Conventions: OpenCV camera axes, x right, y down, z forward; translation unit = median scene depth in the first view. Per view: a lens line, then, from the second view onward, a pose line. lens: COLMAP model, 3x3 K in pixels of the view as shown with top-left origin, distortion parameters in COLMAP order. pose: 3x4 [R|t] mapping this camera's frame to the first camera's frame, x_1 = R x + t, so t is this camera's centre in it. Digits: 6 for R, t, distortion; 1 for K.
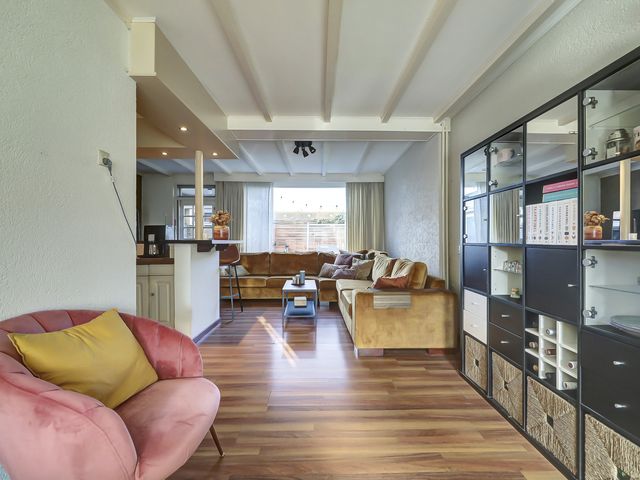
lens RADIAL K [[295.8, 0, 320.0], [0, 295.8, 240.0], [0, 0, 1]] dist [0.000170, 0.000241]
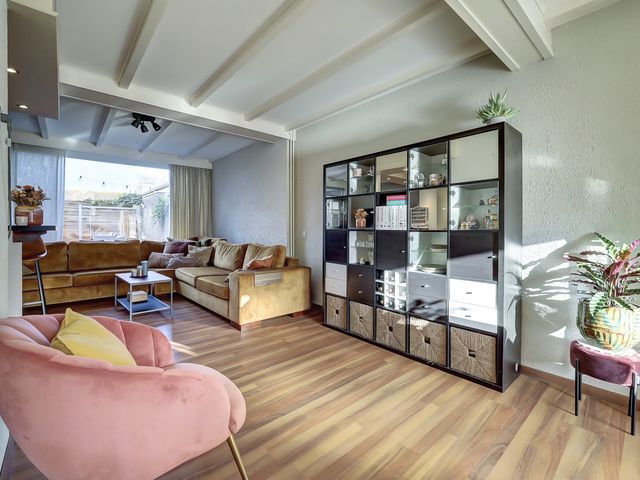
lens RADIAL K [[300.6, 0, 322.4], [0, 300.6, 228.9], [0, 0, 1]] dist [0.000176, -0.000154]
pose [[0.755797, -0.000256, 0.654806, -0.343187], [-0.003766, 0.999982, 0.004738, 0.001655], [-0.654796, -0.006047, 0.755782, -0.043789]]
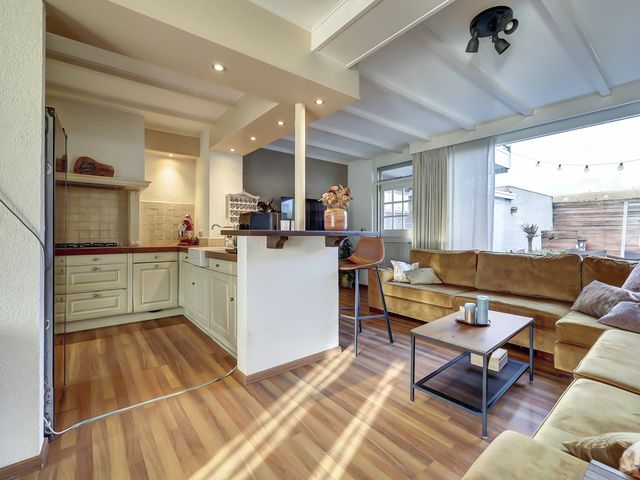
lens RADIAL K [[291.6, 0, 321.9], [0, 291.6, 234.6], [0, 0, 1]] dist [0.000451, 0.000110]
pose [[0.618160, 0.010277, -0.785985, 0.202809], [-0.001172, 0.999925, 0.012152, 0.001362], [0.786051, -0.006591, 0.618126, 0.716233]]
